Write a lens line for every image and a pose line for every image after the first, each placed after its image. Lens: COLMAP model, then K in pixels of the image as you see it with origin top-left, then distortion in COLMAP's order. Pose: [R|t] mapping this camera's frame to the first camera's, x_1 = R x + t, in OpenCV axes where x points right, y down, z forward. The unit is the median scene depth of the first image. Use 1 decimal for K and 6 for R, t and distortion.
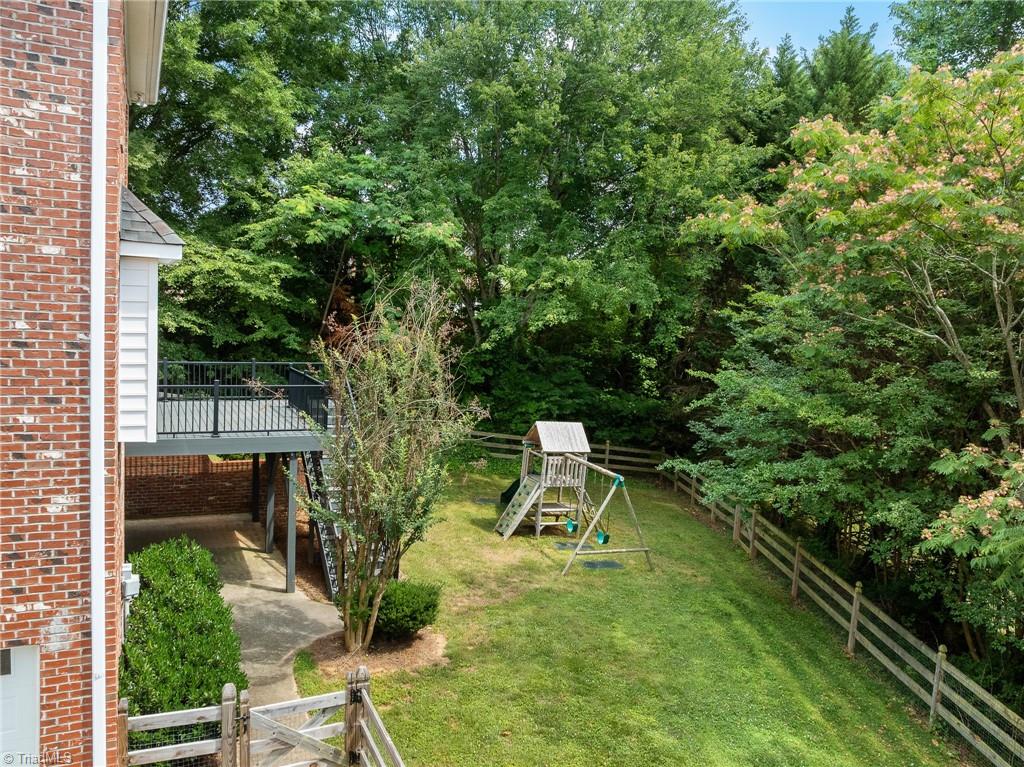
lens RADIAL K [[775.8, 0, 512.0], [0, 775.8, 383.5], [0, 0, 1]] dist [-0.037740, 0.010352]
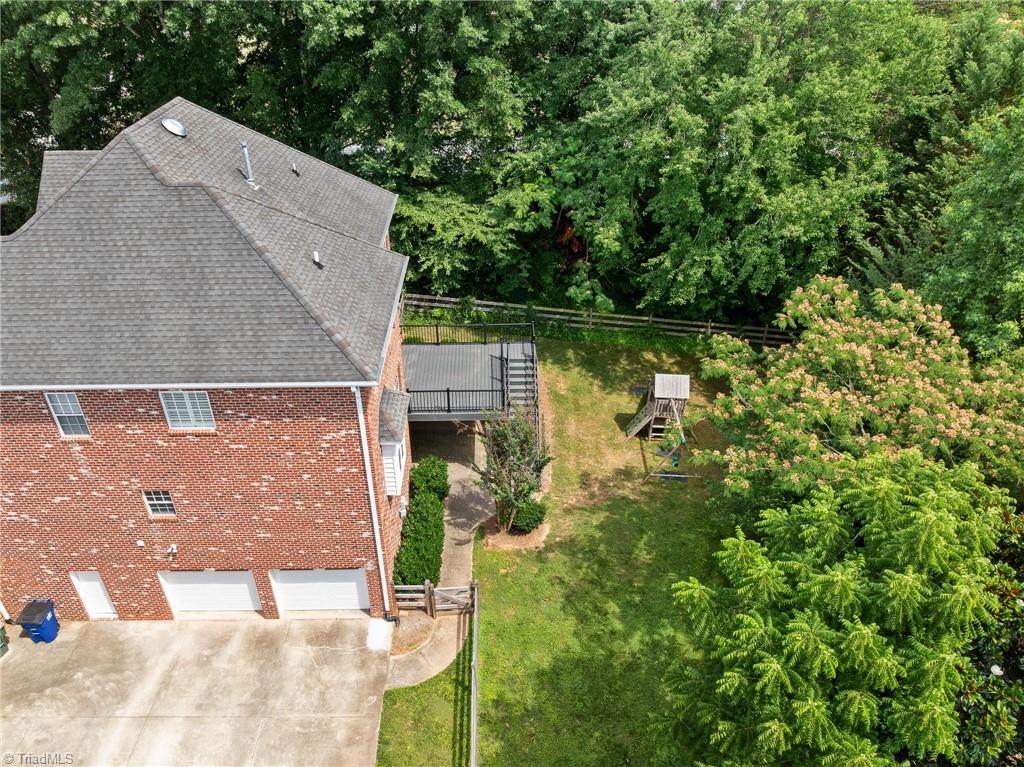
lens RADIAL K [[720.5, 0, 507.6], [0, 720.5, 378.0], [0, 0, 1]] dist [-0.049962, 0.019665]
pose [[0.907994, 0.180545, -0.378087, 0.859111], [0.006783, 0.895941, 0.444122, -1.632761], [0.418928, -0.405824, 0.812285, -0.793598]]
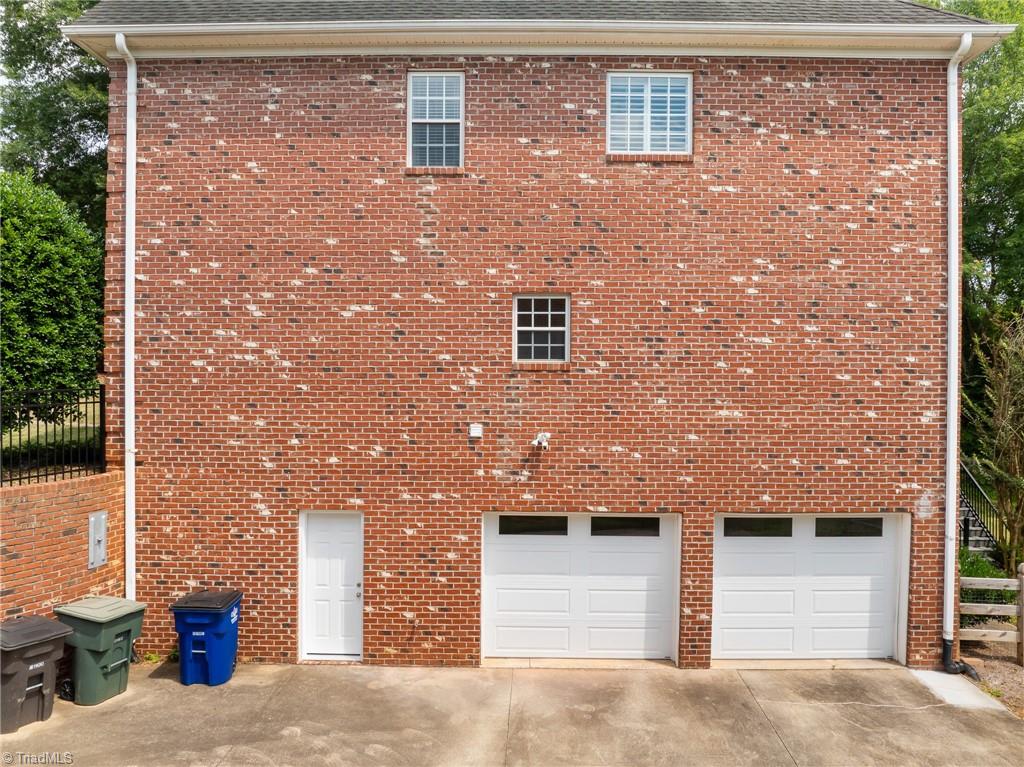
lens RADIAL K [[720.5, 0, 507.6], [0, 720.5, 378.0], [0, 0, 1]] dist [-0.049962, 0.019665]
pose [[0.890713, -0.050527, -0.451750, -0.697026], [-0.001638, 0.993440, -0.114342, 0.244054], [0.454564, 0.102586, 0.884787, -0.623770]]
